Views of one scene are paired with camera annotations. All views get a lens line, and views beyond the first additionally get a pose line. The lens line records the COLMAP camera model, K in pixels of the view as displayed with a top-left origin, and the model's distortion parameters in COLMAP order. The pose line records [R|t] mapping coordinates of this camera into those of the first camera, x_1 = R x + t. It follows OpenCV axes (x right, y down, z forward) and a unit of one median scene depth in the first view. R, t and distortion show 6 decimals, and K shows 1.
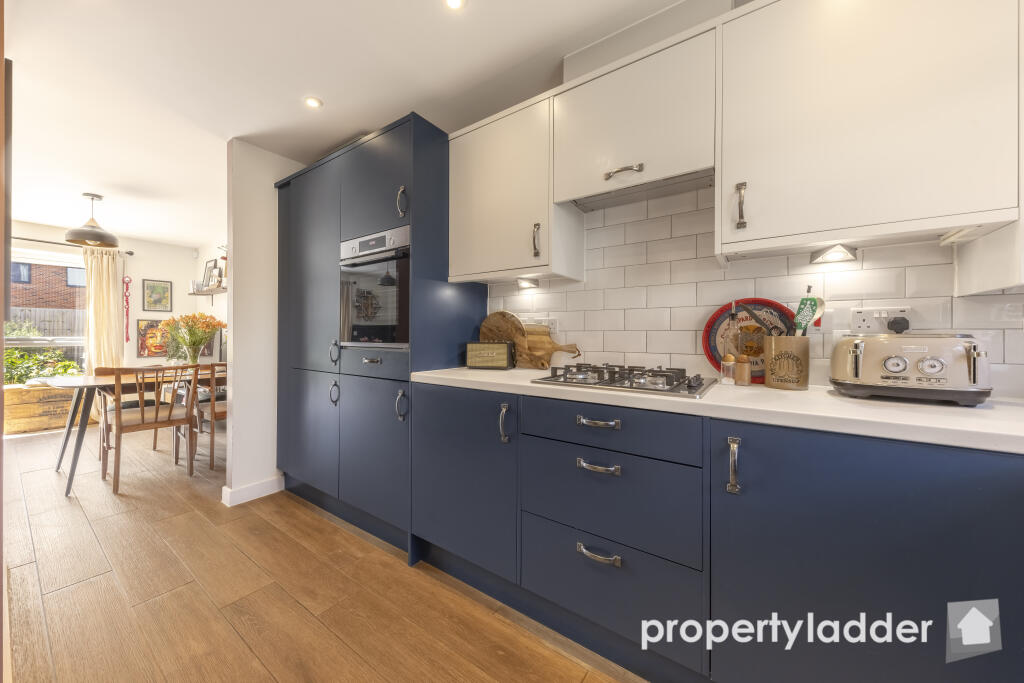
lens RADIAL K [[363.5, 0, 513.2], [0, 363.5, 336.0], [0, 0, 1]] dist [0.003988, -0.000114]
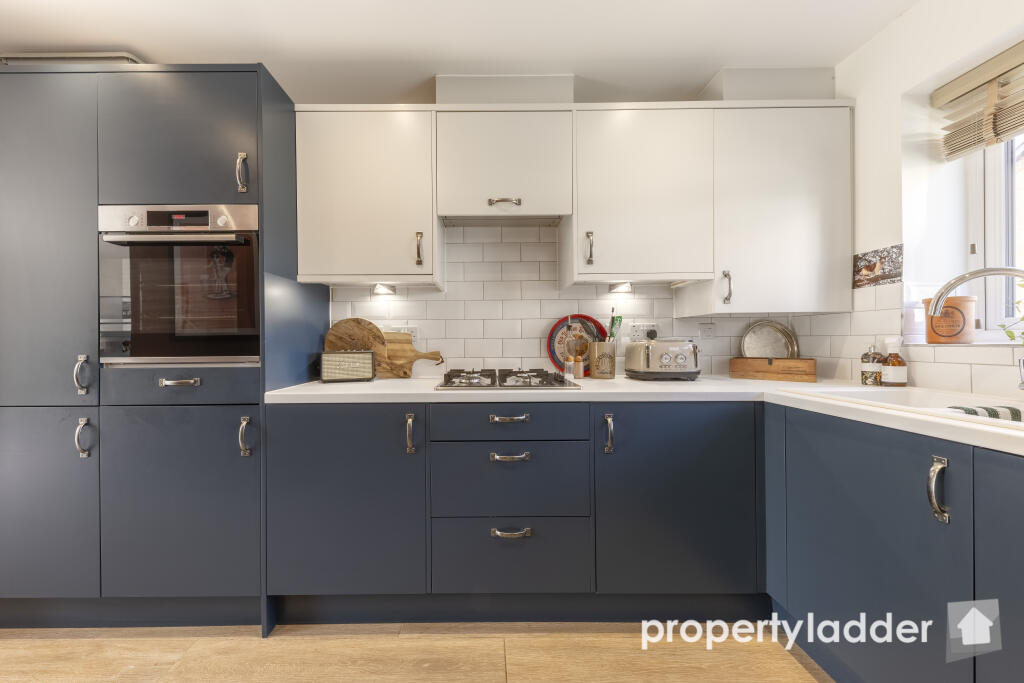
lens RADIAL K [[356.8, 0, 512.0], [0, 356.8, 341.5], [0, 0, 1]] dist [0.000005, -0.000127]
pose [[0.812613, -0.008444, 0.582743, -0.306137], [0.011531, 0.999932, -0.001591, -0.002712], [-0.582690, 0.008013, 0.812655, 0.055063]]
